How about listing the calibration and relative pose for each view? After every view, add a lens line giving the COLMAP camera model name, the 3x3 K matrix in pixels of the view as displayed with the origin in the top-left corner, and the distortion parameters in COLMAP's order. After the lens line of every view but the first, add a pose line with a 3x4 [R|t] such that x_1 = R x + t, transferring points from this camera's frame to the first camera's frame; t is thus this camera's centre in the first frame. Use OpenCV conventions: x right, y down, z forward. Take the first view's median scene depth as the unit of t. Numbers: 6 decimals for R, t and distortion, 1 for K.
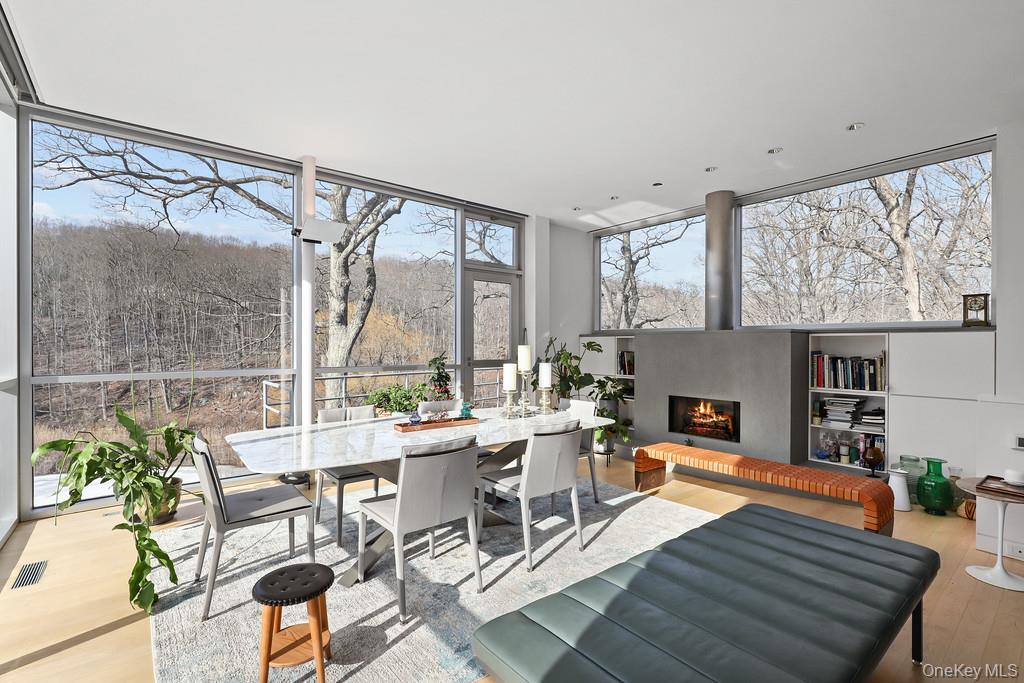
lens RADIAL K [[484.2, 0, 521.9], [0, 484.2, 344.3], [0, 0, 1]] dist [-0.022303, 0.003507]
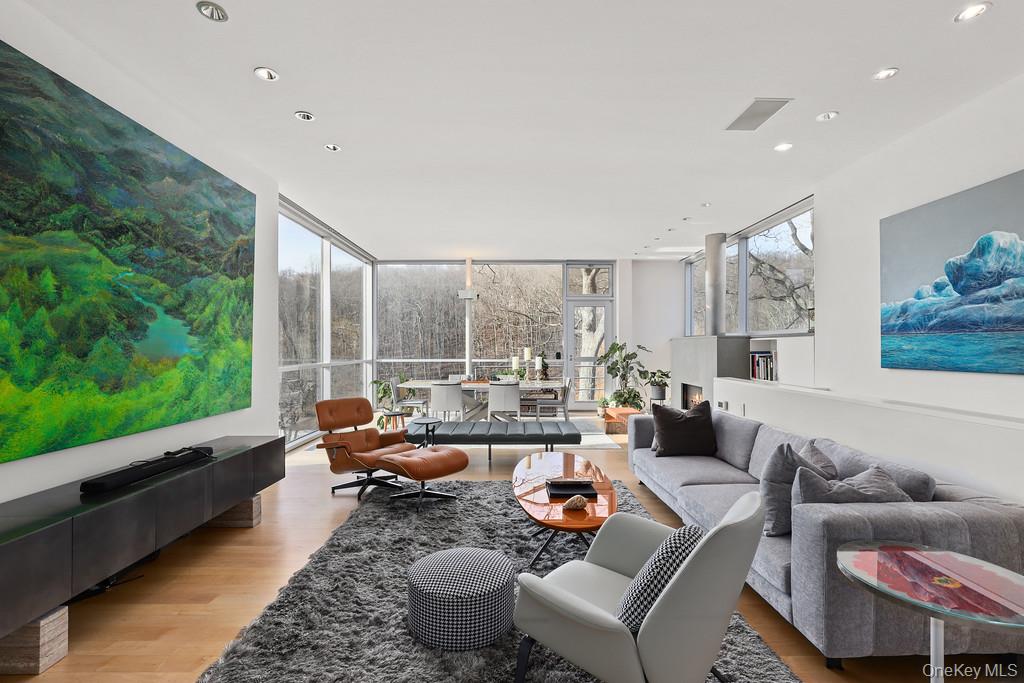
lens RADIAL K [[484.2, 0, 499.7], [0, 484.2, 342.3], [0, 0, 1]] dist [-0.022303, 0.003507]
pose [[0.764885, -0.007649, -0.644121, 0.820444], [0.001803, 0.999951, -0.009734, 0.000671], [0.644164, 0.006284, 0.764861, -0.422595]]
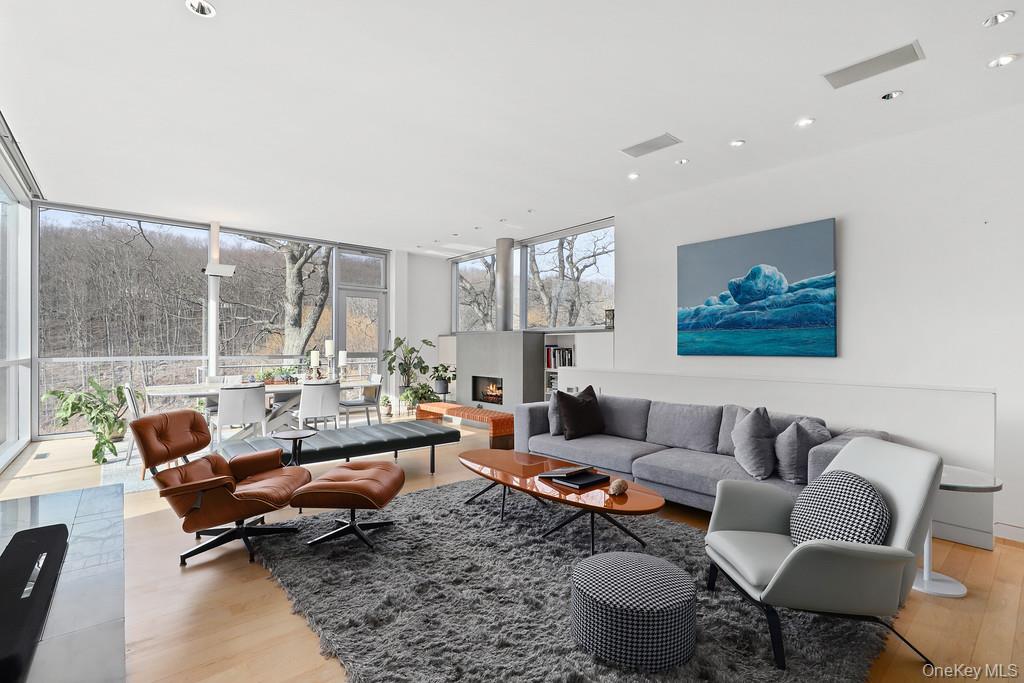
lens RADIAL K [[484.2, 0, 526.1], [0, 484.2, 343.9], [0, 0, 1]] dist [-0.022303, 0.003507]
pose [[0.999641, 0.000795, 0.026781, 0.438091], [-0.000670, 0.999989, -0.004682, 0.016094], [-0.026785, 0.004662, 0.999630, -0.489562]]
